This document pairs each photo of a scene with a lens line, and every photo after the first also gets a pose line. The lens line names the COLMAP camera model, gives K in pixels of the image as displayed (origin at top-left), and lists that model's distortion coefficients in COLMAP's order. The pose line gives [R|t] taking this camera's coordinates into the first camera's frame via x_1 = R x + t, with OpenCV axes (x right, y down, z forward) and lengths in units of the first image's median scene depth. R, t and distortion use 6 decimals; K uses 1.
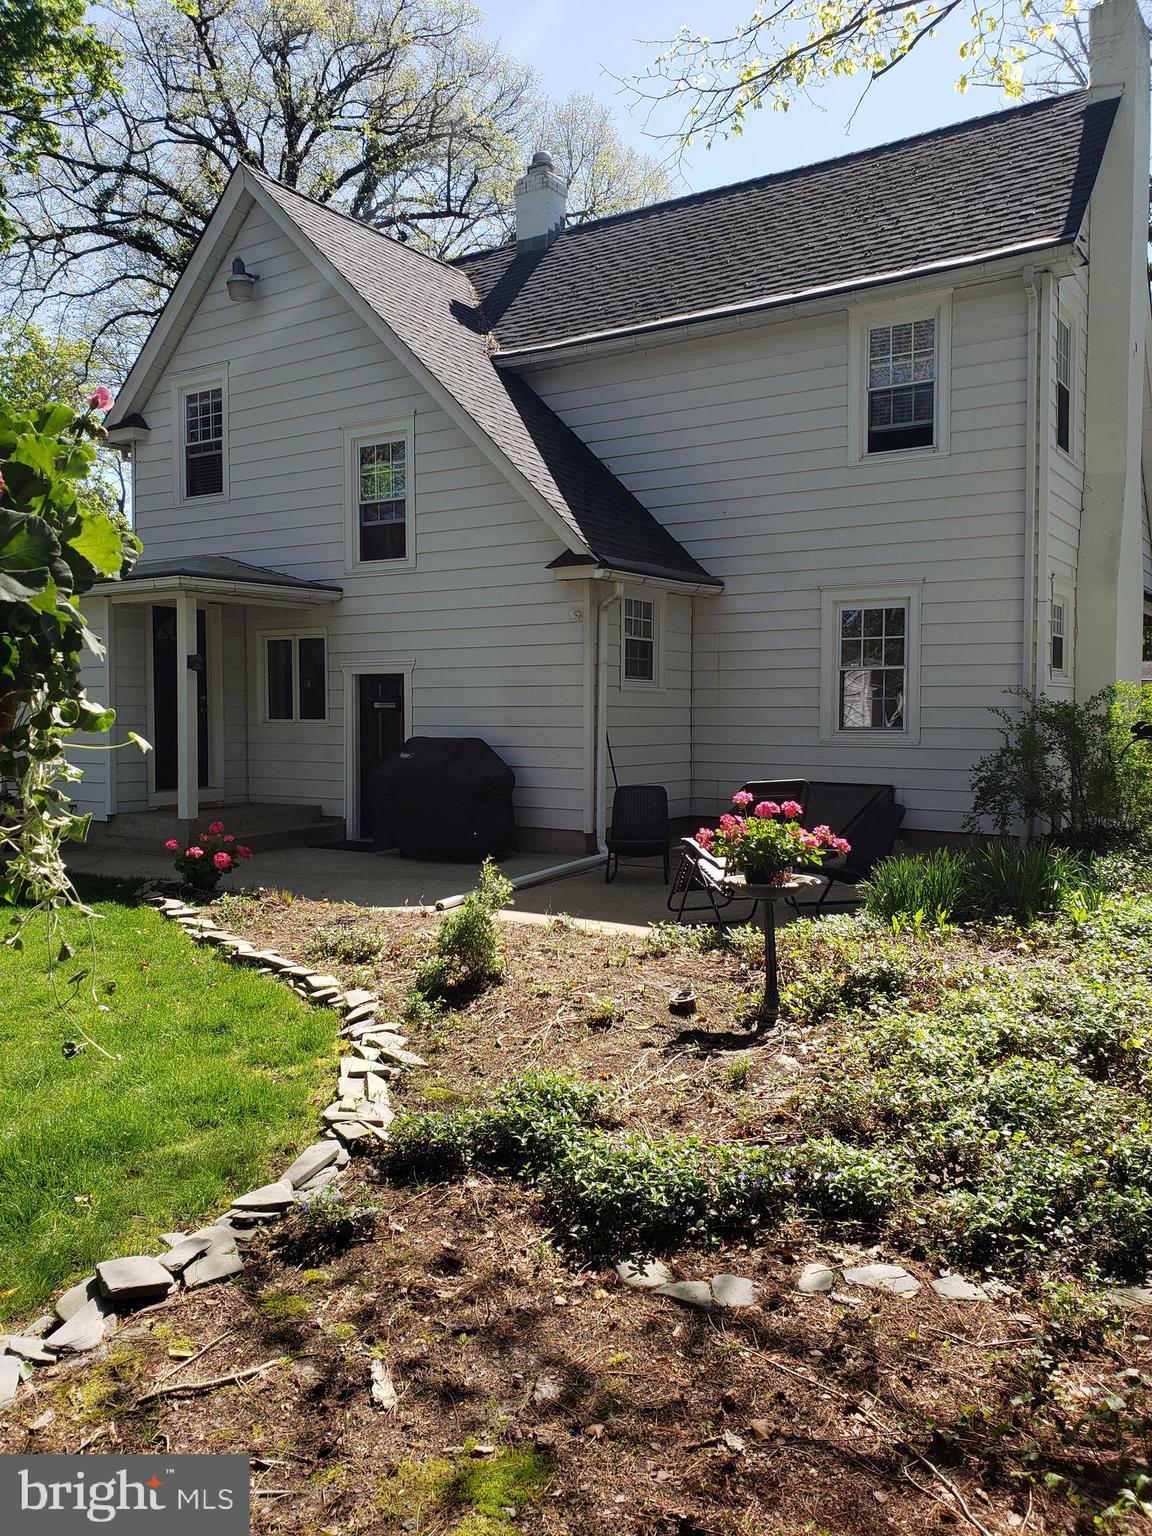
lens RADIAL K [[1214.4, 0, 437.7], [0, 1214.4, 739.7], [0, 0, 1]] dist [0.107738, -0.193515]
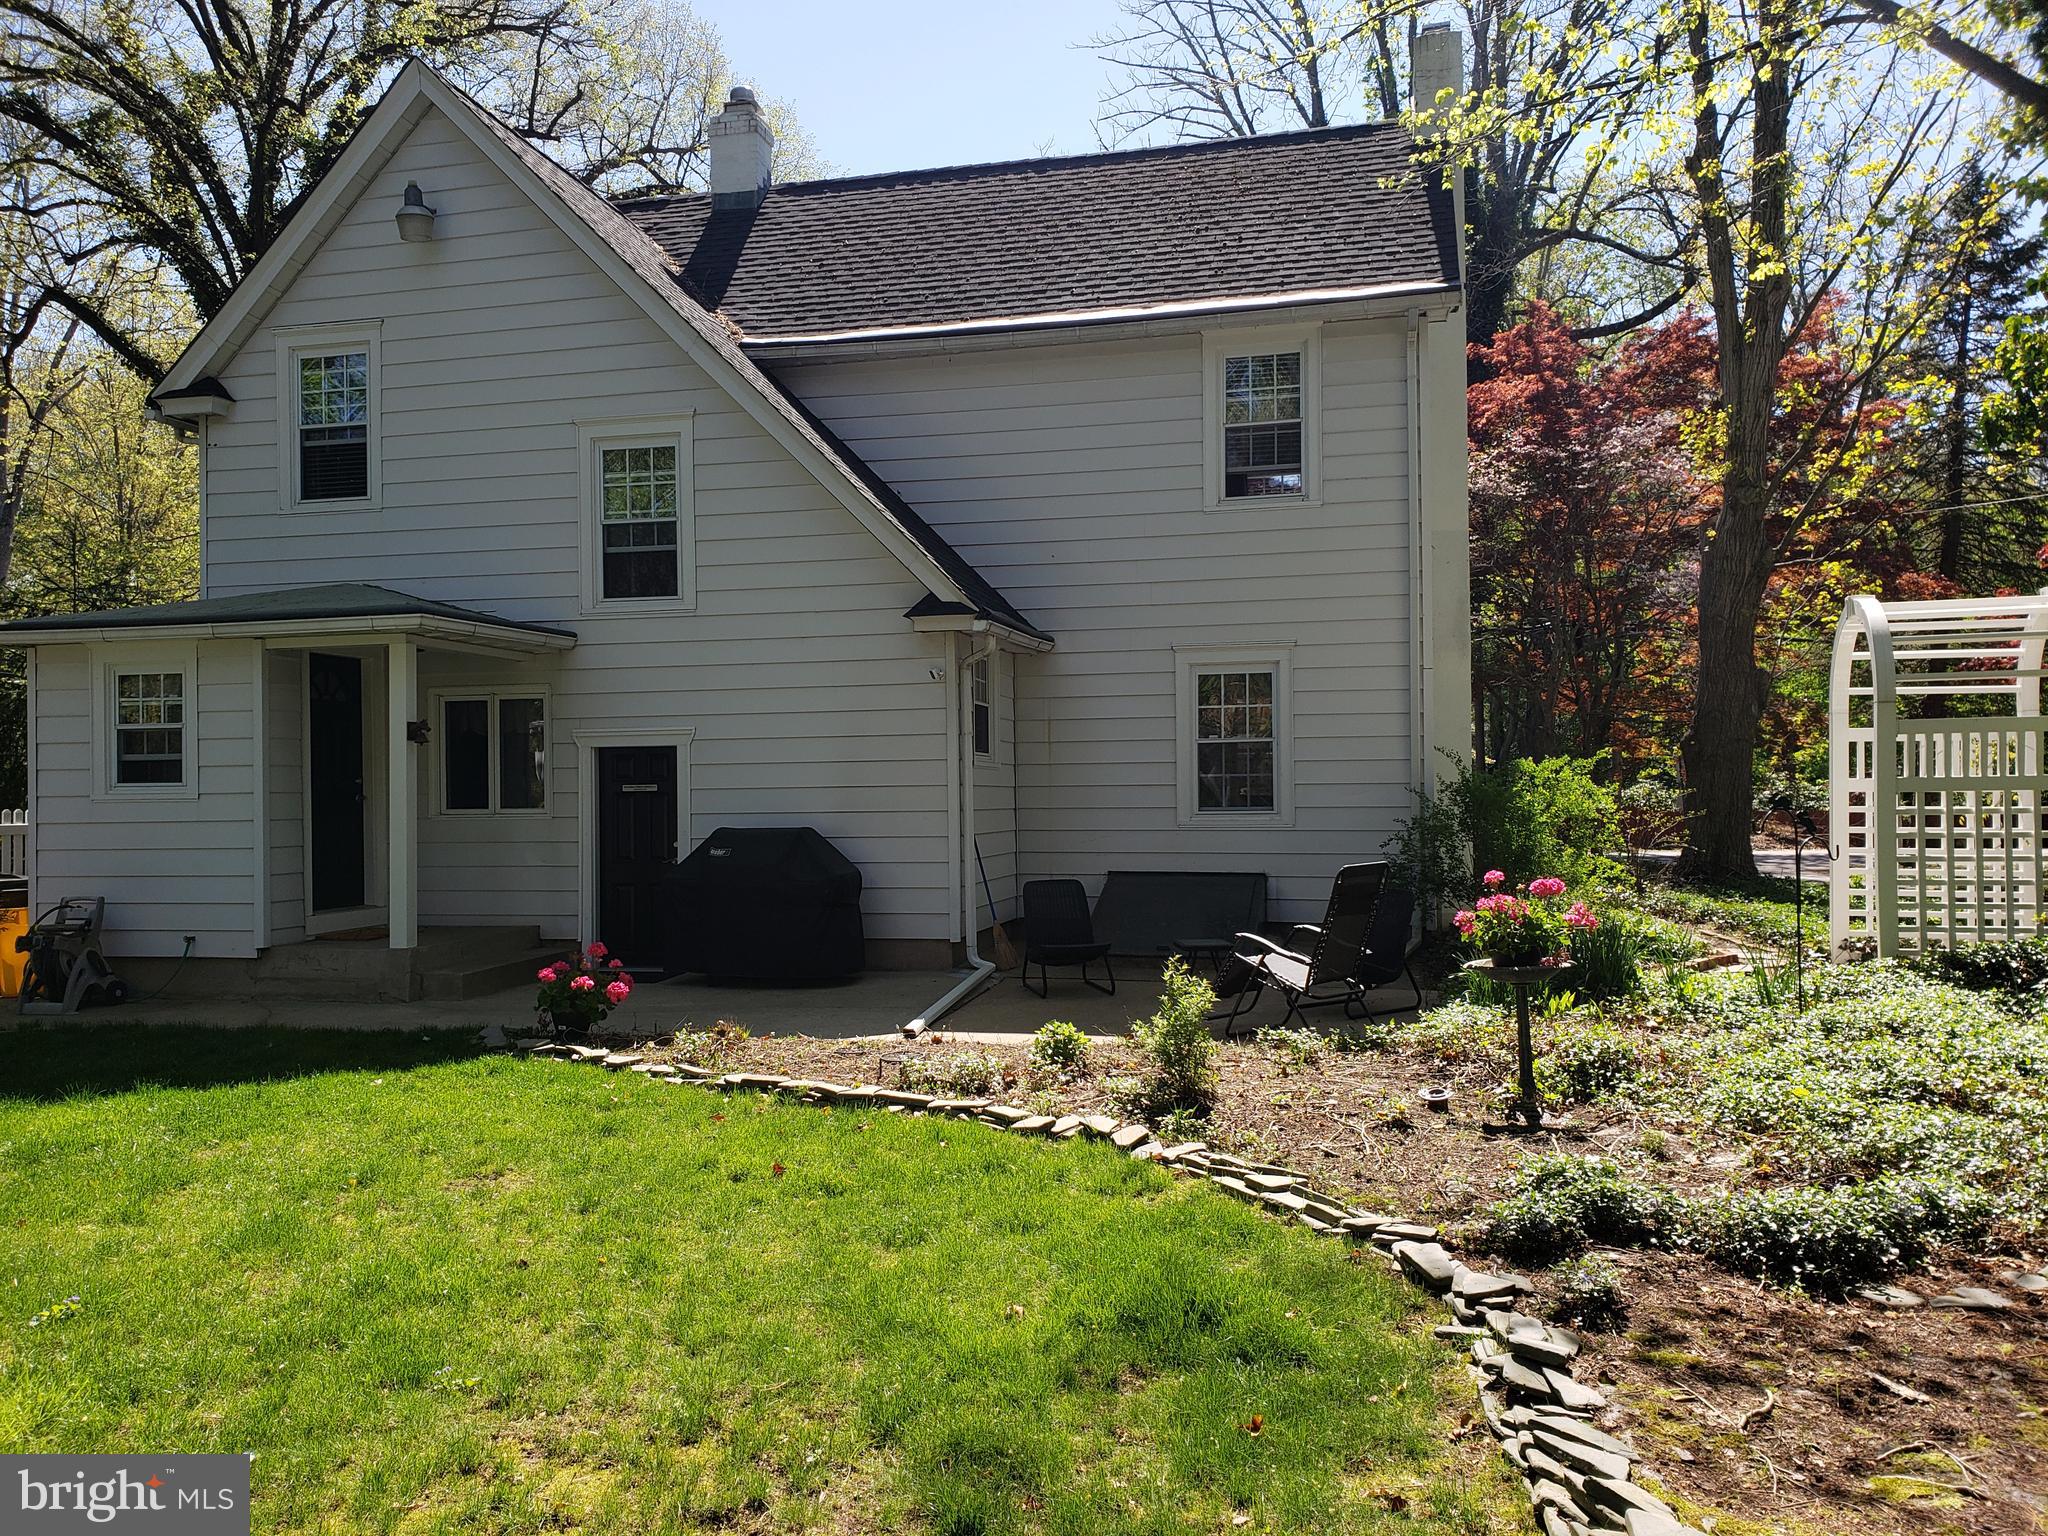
lens RADIAL K [[1592.1, 0, 1009.0], [0, 1592.1, 787.6], [0, 0, 1]] dist [0.036175, -0.011801]
pose [[0.941281, -0.009959, 0.337476, -0.171529], [0.019479, 0.999502, -0.024835, 0.000453], [-0.337061, 0.029951, 0.941006, -0.015333]]
